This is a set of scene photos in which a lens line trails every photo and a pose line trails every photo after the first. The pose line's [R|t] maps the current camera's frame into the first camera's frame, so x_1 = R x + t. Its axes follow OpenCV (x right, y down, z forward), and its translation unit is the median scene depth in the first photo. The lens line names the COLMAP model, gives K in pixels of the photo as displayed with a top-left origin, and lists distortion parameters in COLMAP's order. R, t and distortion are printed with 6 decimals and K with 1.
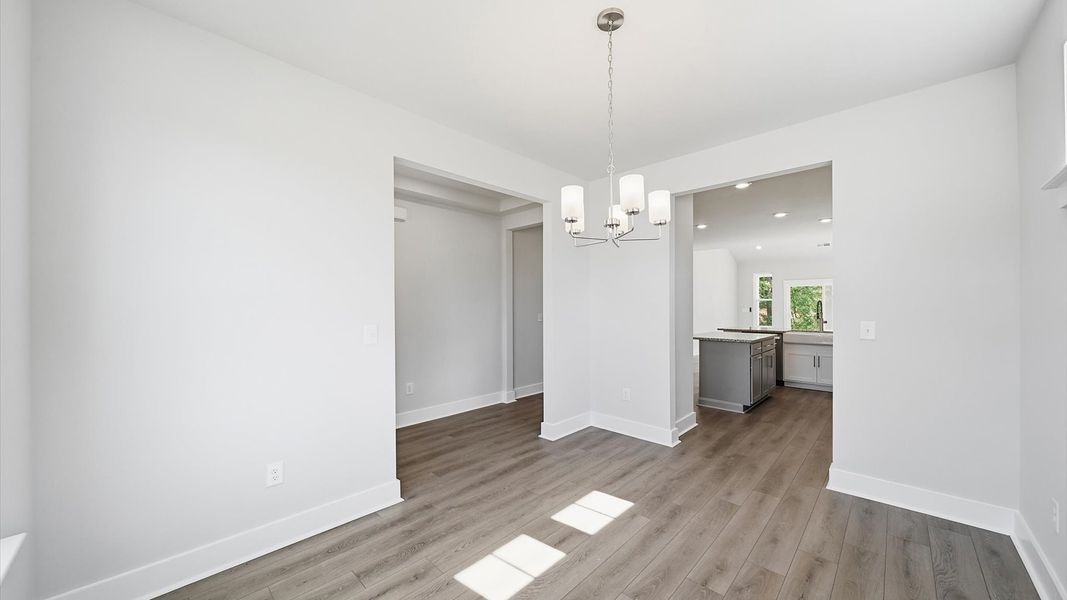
lens RADIAL K [[380.0, 0, 536.3], [0, 380.0, 302.3], [0, 0, 1]] dist [-0.000550, -0.000204]
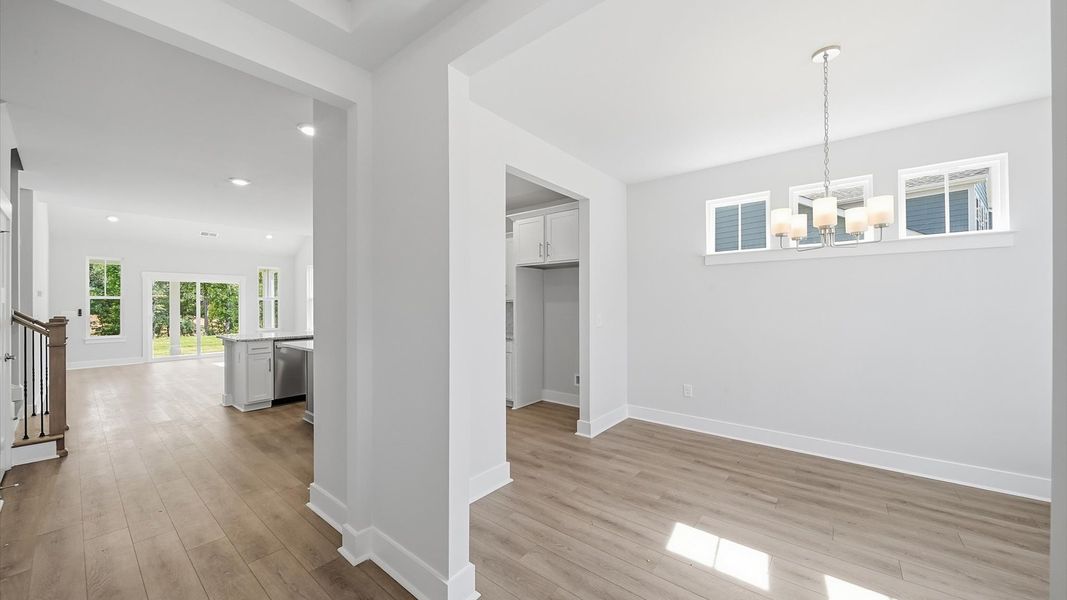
lens RADIAL K [[380.0, 0, 534.3], [0, 380.0, 305.0], [0, 0, 1]] dist [-0.000550, -0.000204]
pose [[-0.078507, -0.008757, 0.996875, -0.624141], [-0.002486, 0.999960, 0.008588, 0.000266], [-0.996910, -0.001804, -0.078525, 1.412867]]
